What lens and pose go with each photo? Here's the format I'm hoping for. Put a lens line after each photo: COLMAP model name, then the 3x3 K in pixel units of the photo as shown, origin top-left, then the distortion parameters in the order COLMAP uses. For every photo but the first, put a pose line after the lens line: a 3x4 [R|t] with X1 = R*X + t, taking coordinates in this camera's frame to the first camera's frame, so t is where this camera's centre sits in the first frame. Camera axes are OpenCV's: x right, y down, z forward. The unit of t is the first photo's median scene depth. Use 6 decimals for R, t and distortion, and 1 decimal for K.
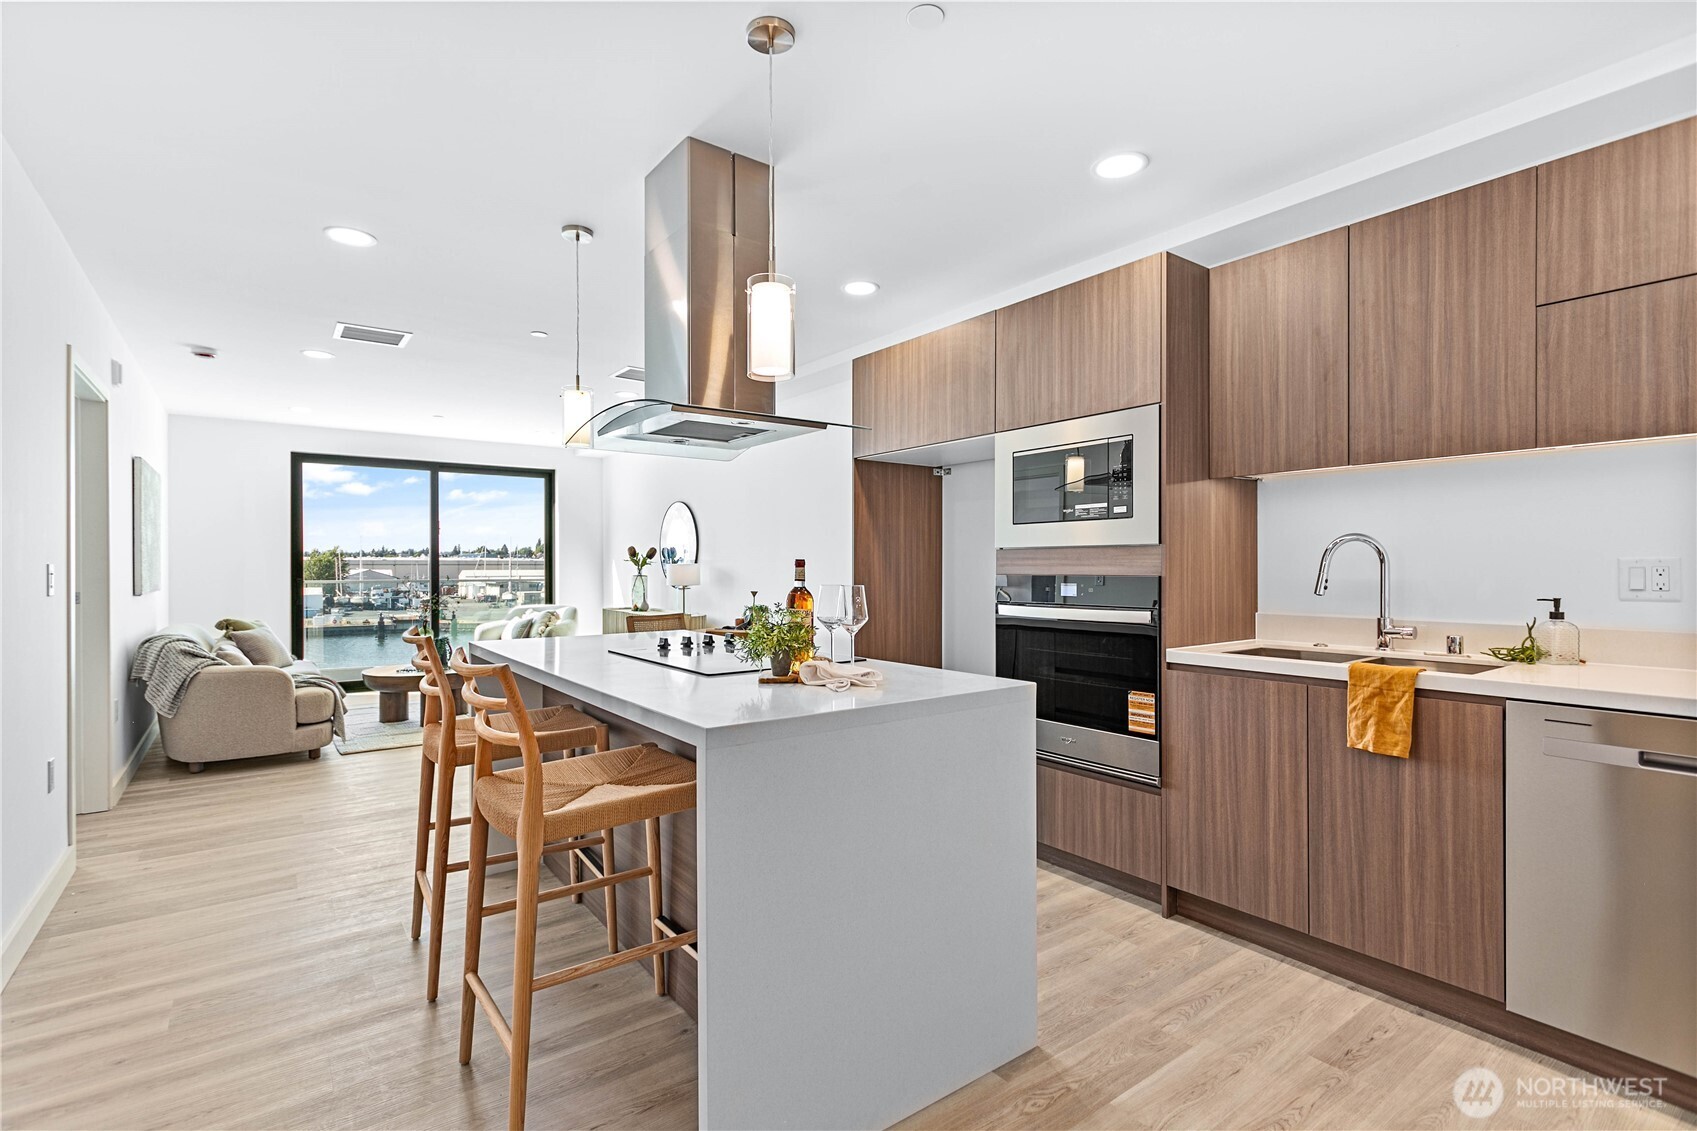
lens RADIAL K [[795.4, 0, 845.0], [0, 795.4, 567.9], [0, 0, 1]] dist [0.002182, 0.000619]
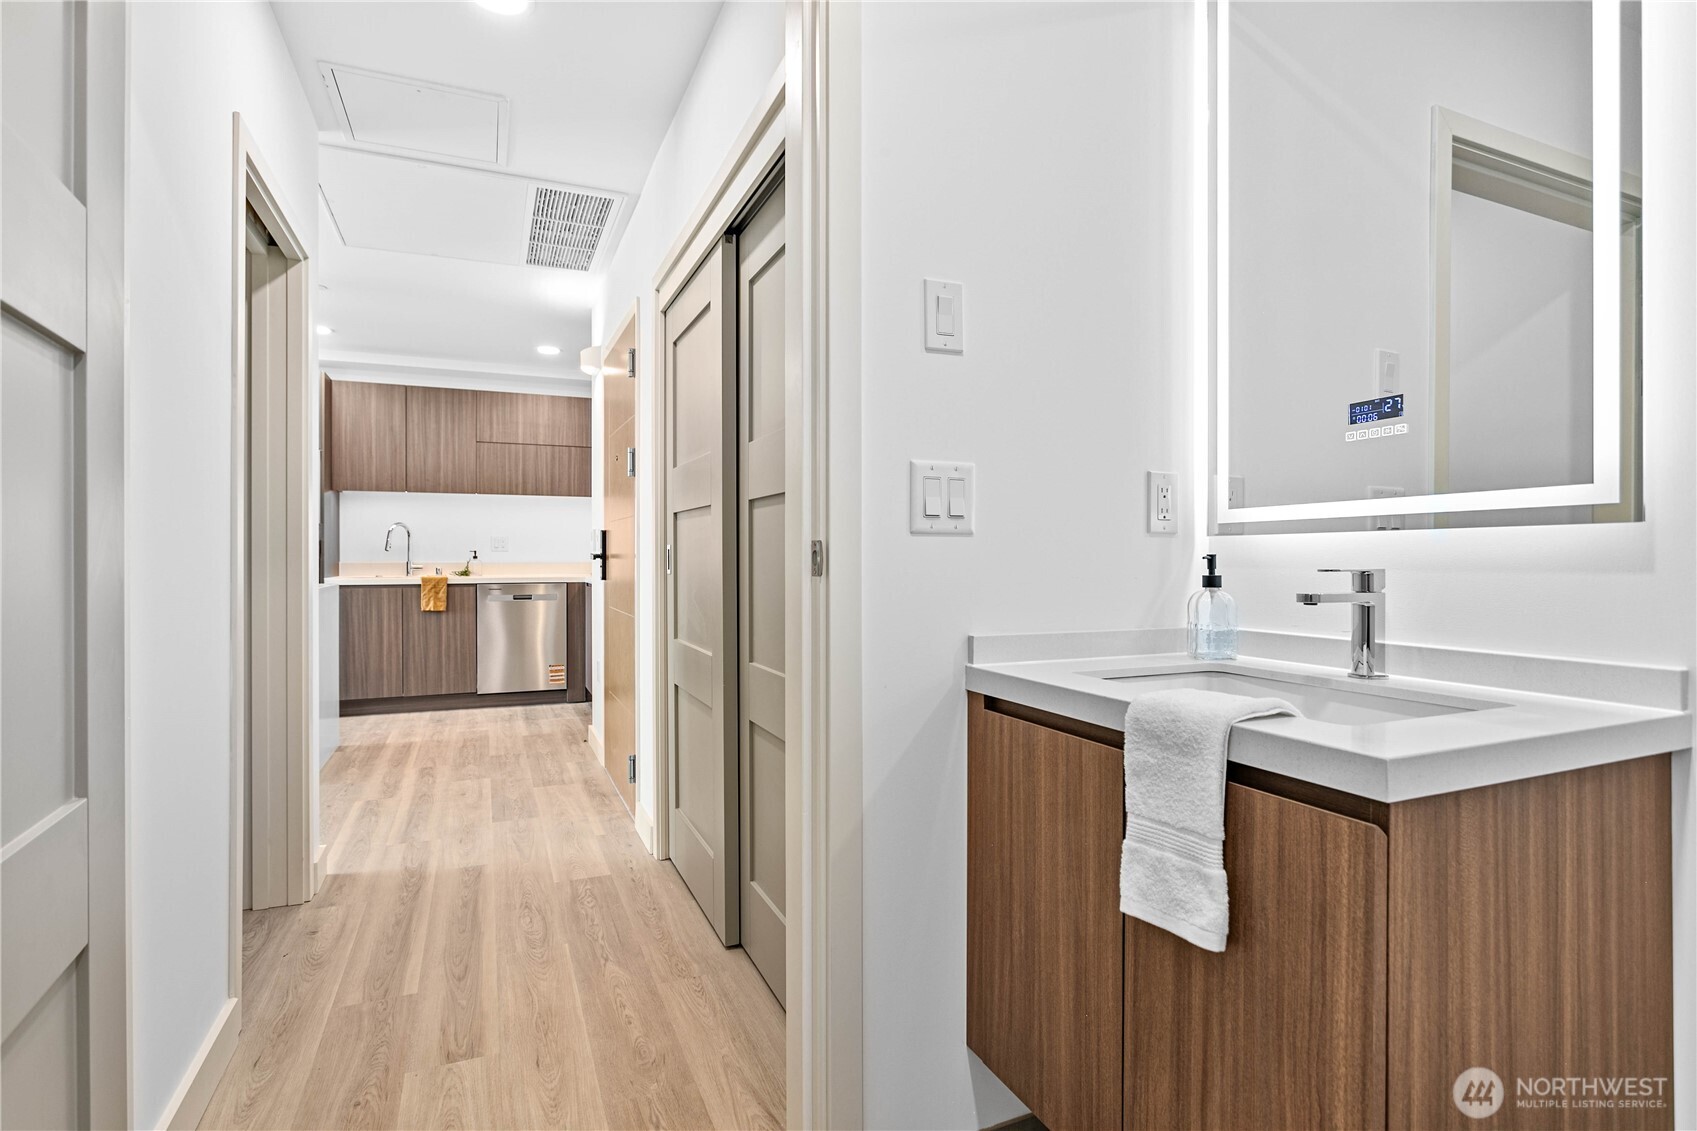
lens RADIAL K [[834.4, 0, 844.5], [0, 834.4, 560.7], [0, 0, 1]] dist [-0.010124, -0.000193]
pose [[0.224494, -0.001176, 0.974475, -1.405360], [0.001654, 0.999998, 0.000825, 0.066315], [-0.974474, 0.001427, 0.224496, -0.745159]]
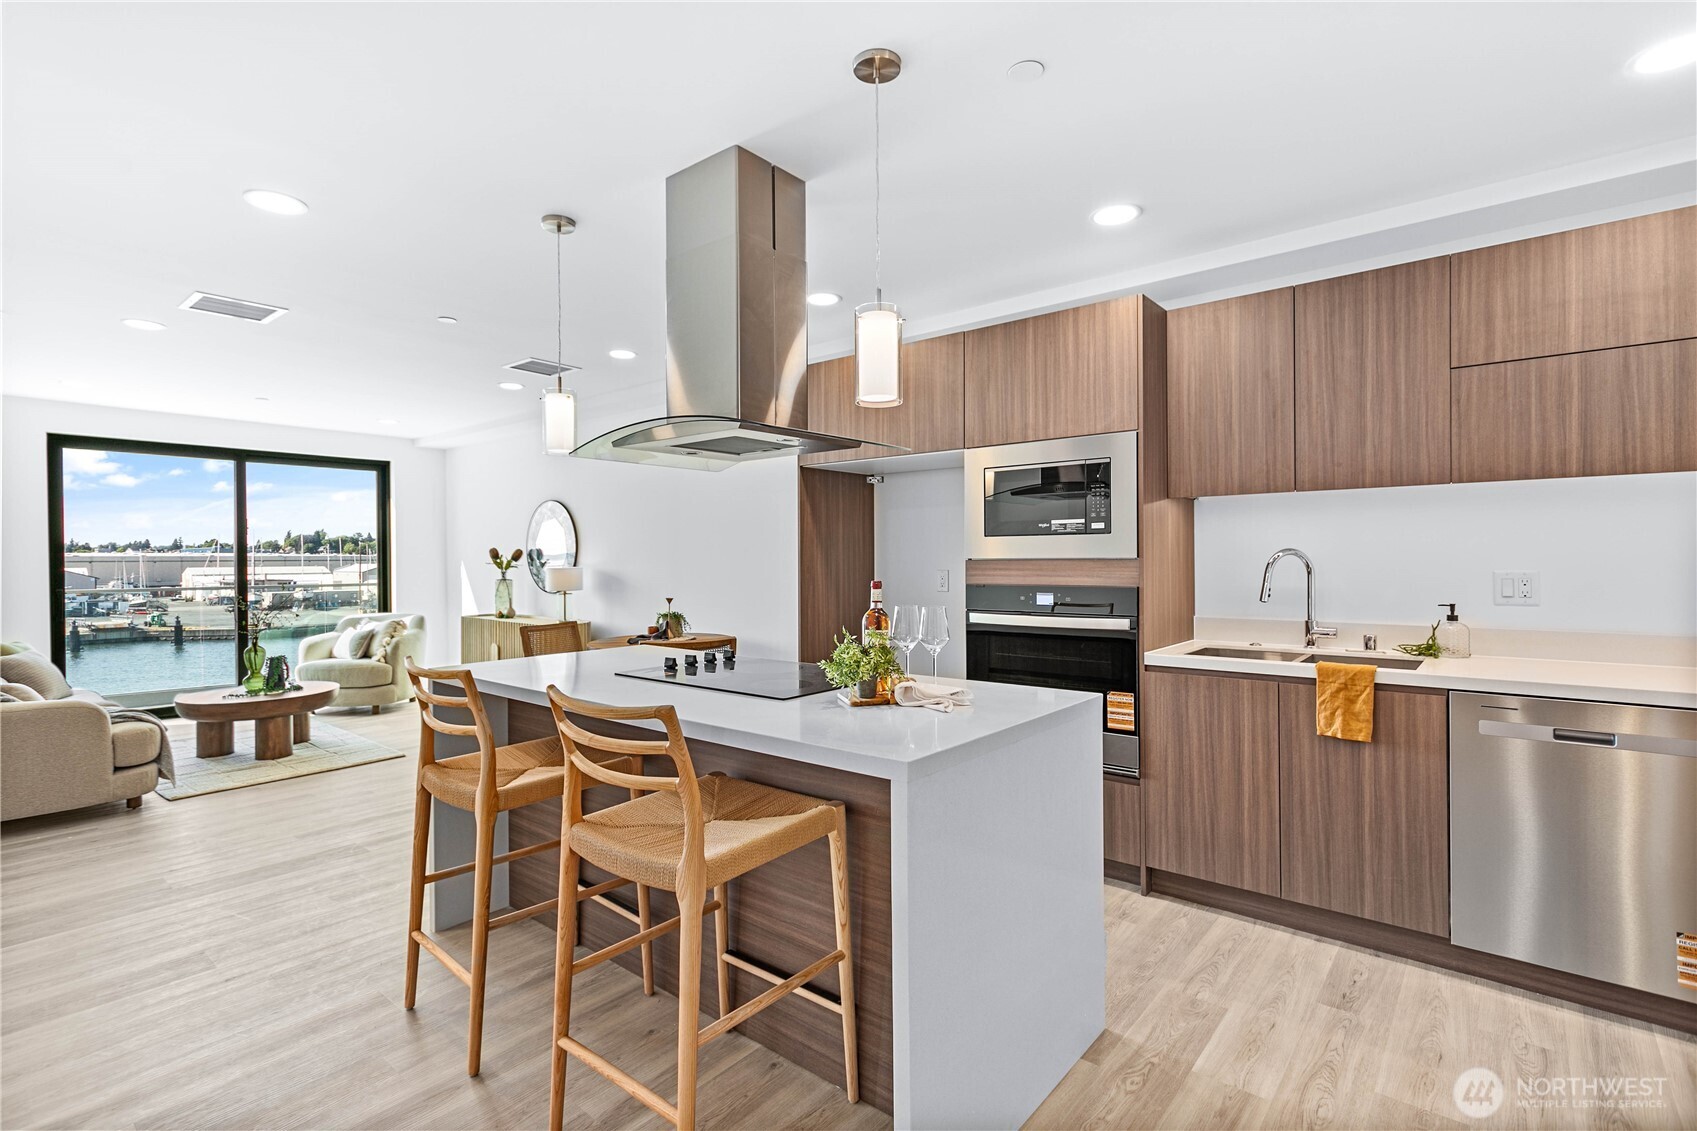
lens RADIAL K [[801.1, 0, 844.4], [0, 801.1, 559.8], [0, 0, 1]] dist [0.002063, 0.001150]
pose [[0.971331, -0.004898, 0.237681, -0.294749], [0.005379, 0.999985, -0.001377, -0.031437], [-0.237671, 0.002616, 0.971342, 0.017648]]
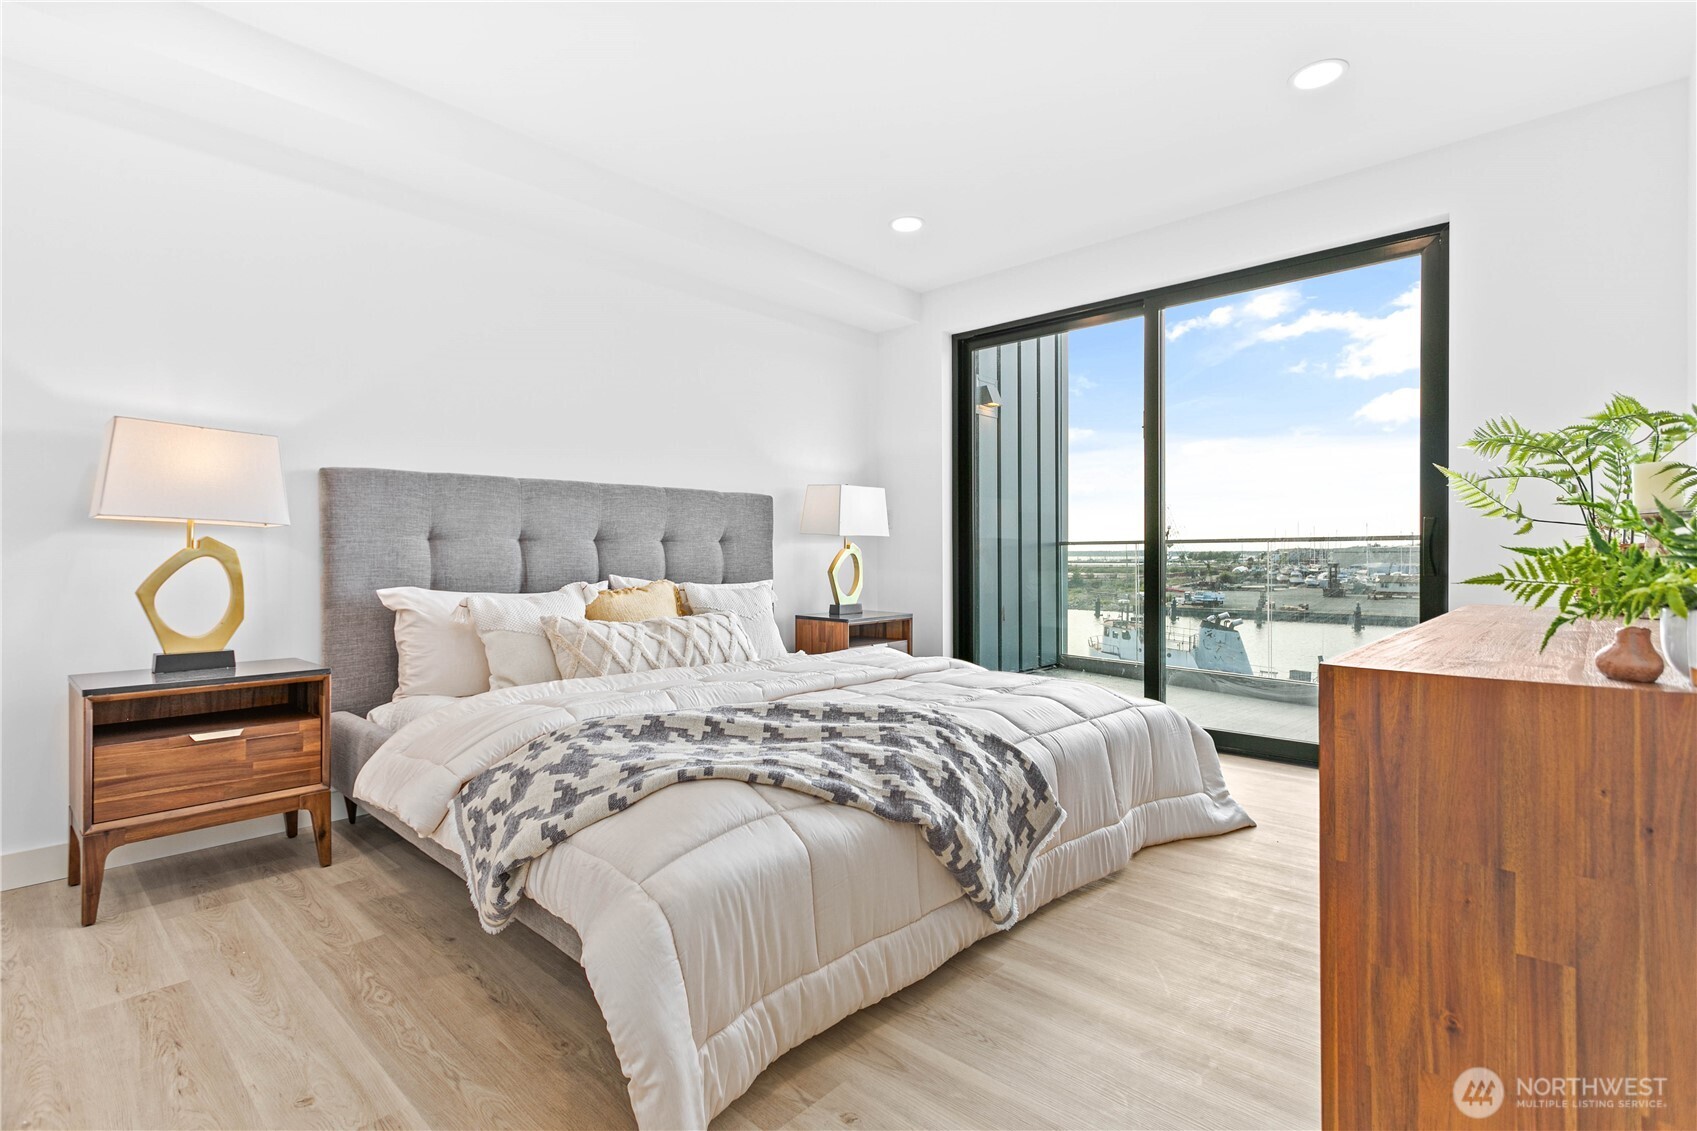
lens RADIAL K [[801.1, 0, 844.4], [0, 801.1, 559.8], [0, 0, 1]] dist [0.002063, 0.001150]
pose [[0.186267, 0.006434, -0.982478, -0.193998], [0.000314, 0.999978, 0.006608, 0.102249], [0.982499, -0.001539, 0.186261, 2.358691]]
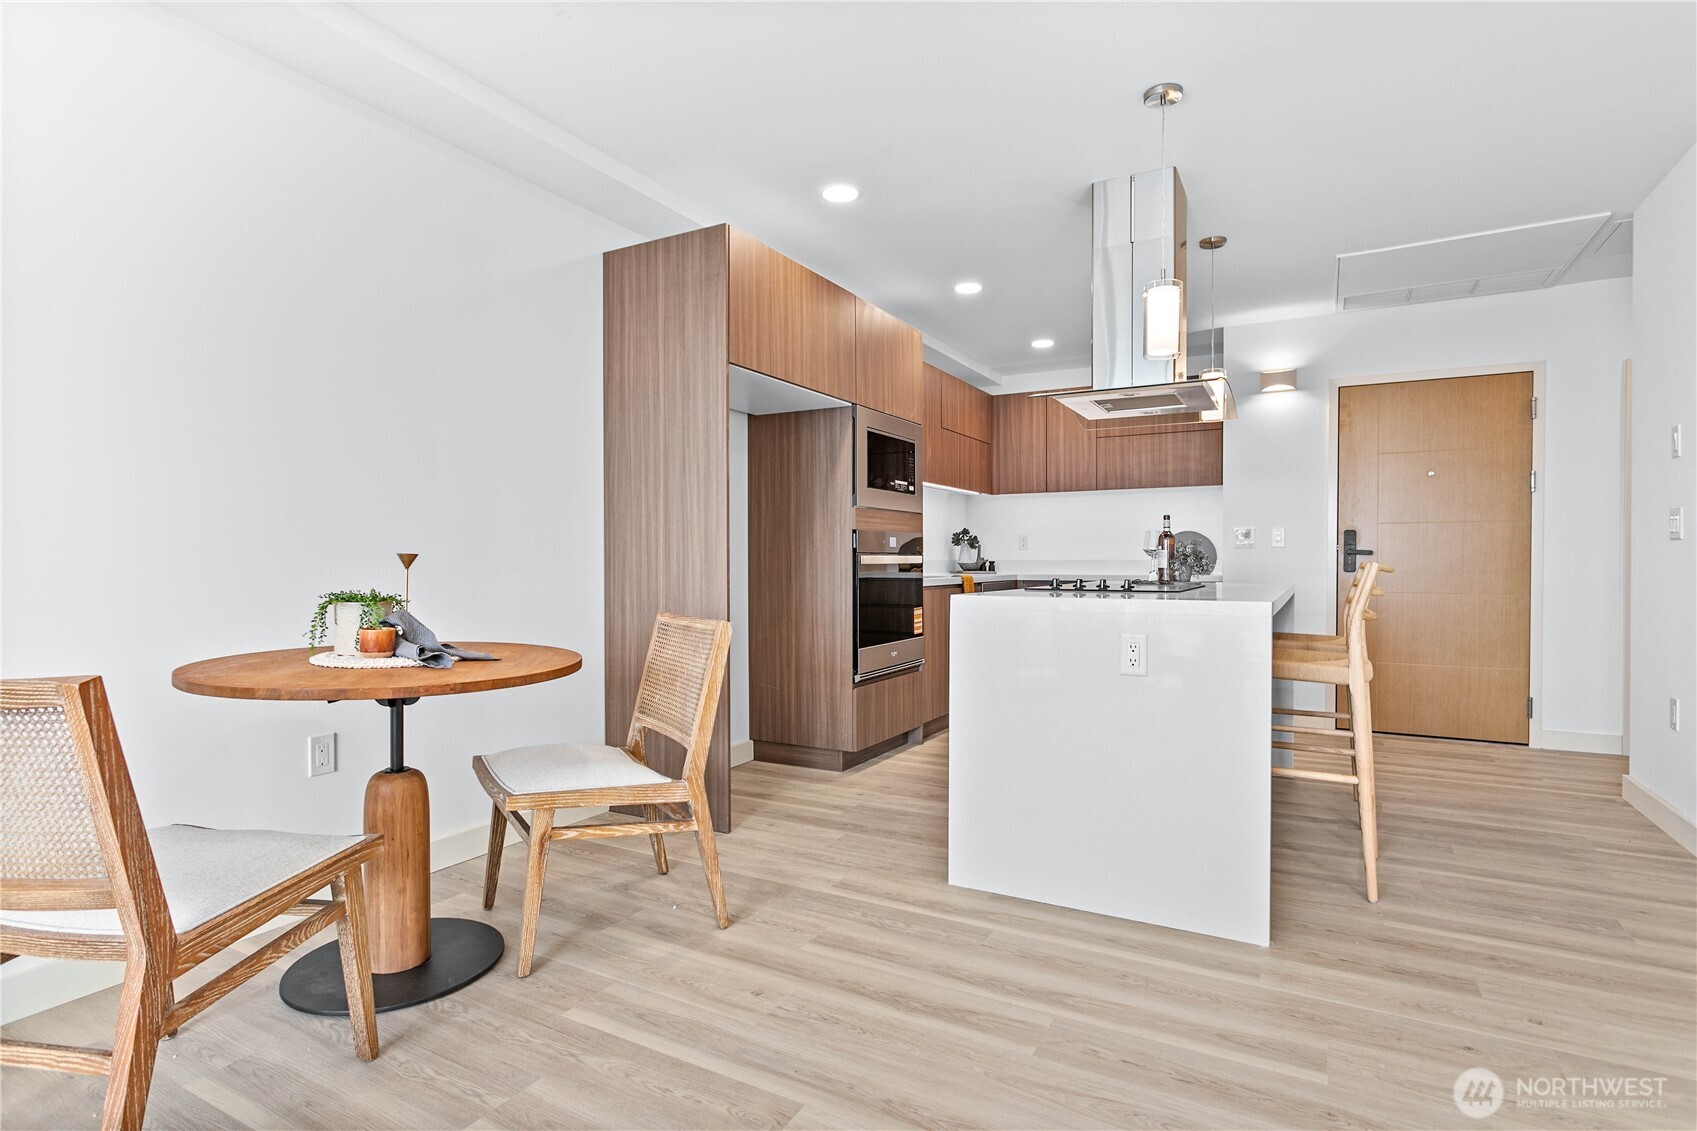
lens RADIAL K [[859.9, 0, 846.0], [0, 859.9, 570.4], [0, 0, 1]] dist [-0.002554, 0.000477]
pose [[-0.416116, -0.007884, 0.909277, -1.253402], [0.006331, 0.999913, 0.011567, 0.071589], [-0.909290, 0.010570, -0.416030, 2.078742]]
